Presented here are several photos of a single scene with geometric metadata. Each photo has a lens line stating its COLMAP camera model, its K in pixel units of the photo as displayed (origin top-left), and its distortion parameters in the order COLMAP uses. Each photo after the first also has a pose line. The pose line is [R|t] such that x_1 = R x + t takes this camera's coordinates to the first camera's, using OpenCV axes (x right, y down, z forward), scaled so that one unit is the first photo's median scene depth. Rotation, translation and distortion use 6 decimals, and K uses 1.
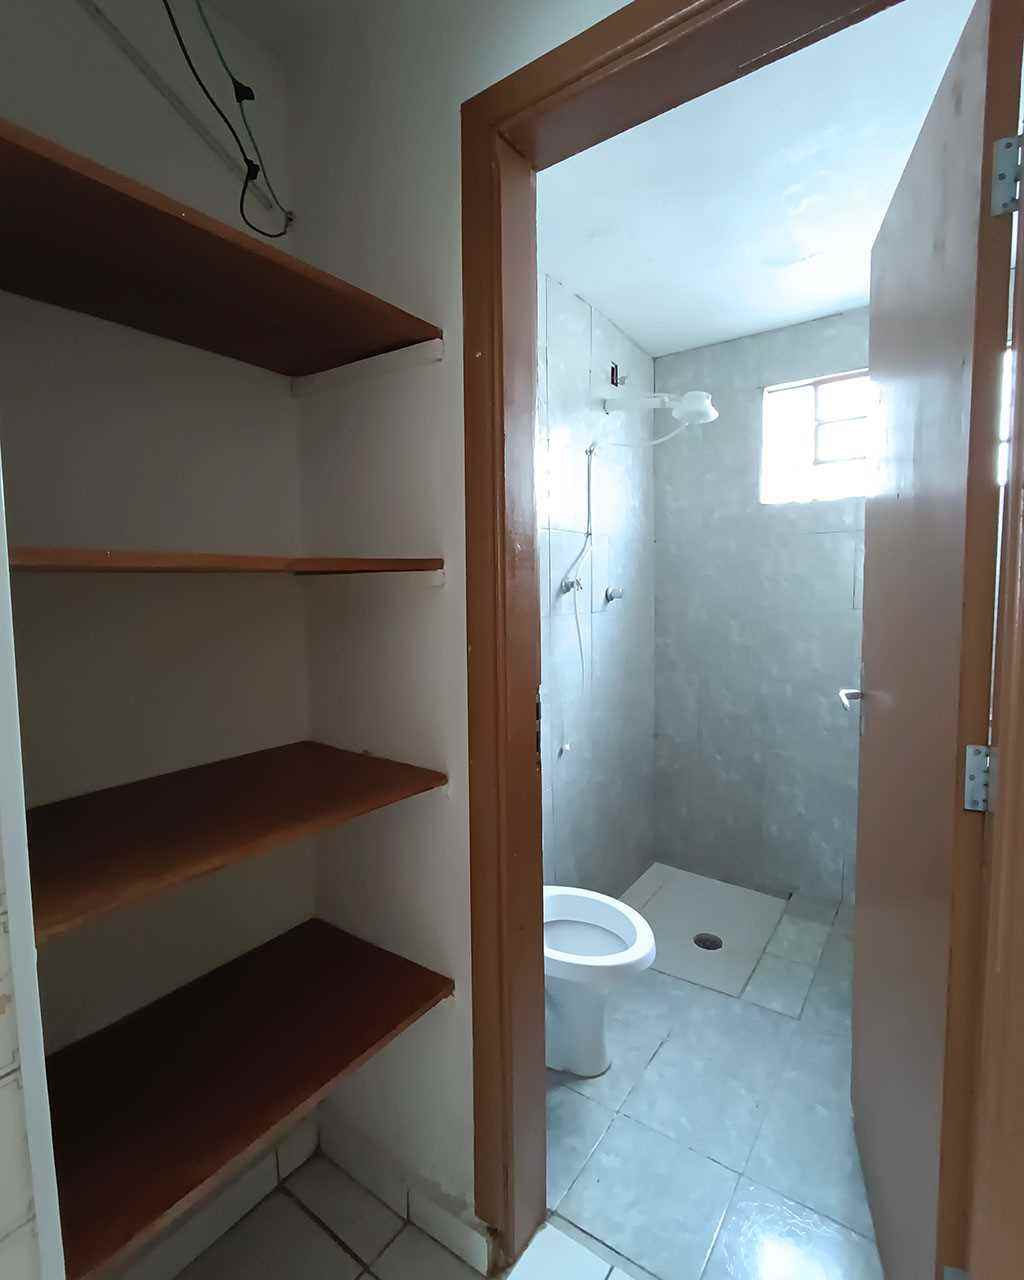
lens RADIAL K [[625.0, 0, 513.8], [0, 625.0, 638.9], [0, 0, 1]] dist [-0.002444, 0.002227]
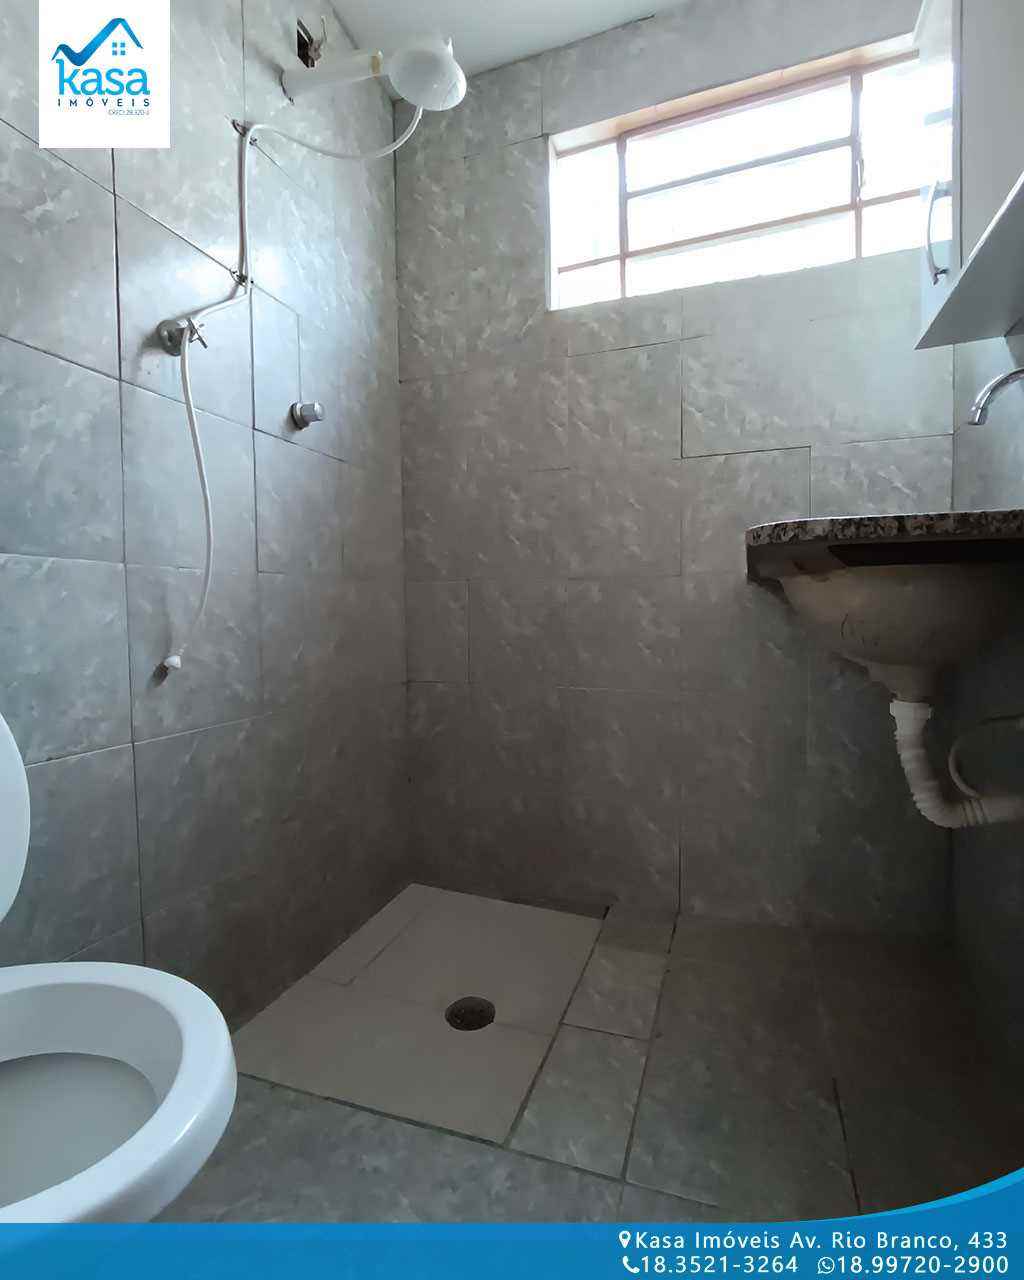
lens RADIAL K [[625.0, 0, 512.4], [0, 625.0, 638.6], [0, 0, 1]] dist [-0.002444, 0.002227]
pose [[0.965233, -0.006631, 0.261308, 0.187317], [0.019100, 0.998795, -0.045207, 0.160000], [-0.260693, 0.048626, 0.964196, 0.399091]]
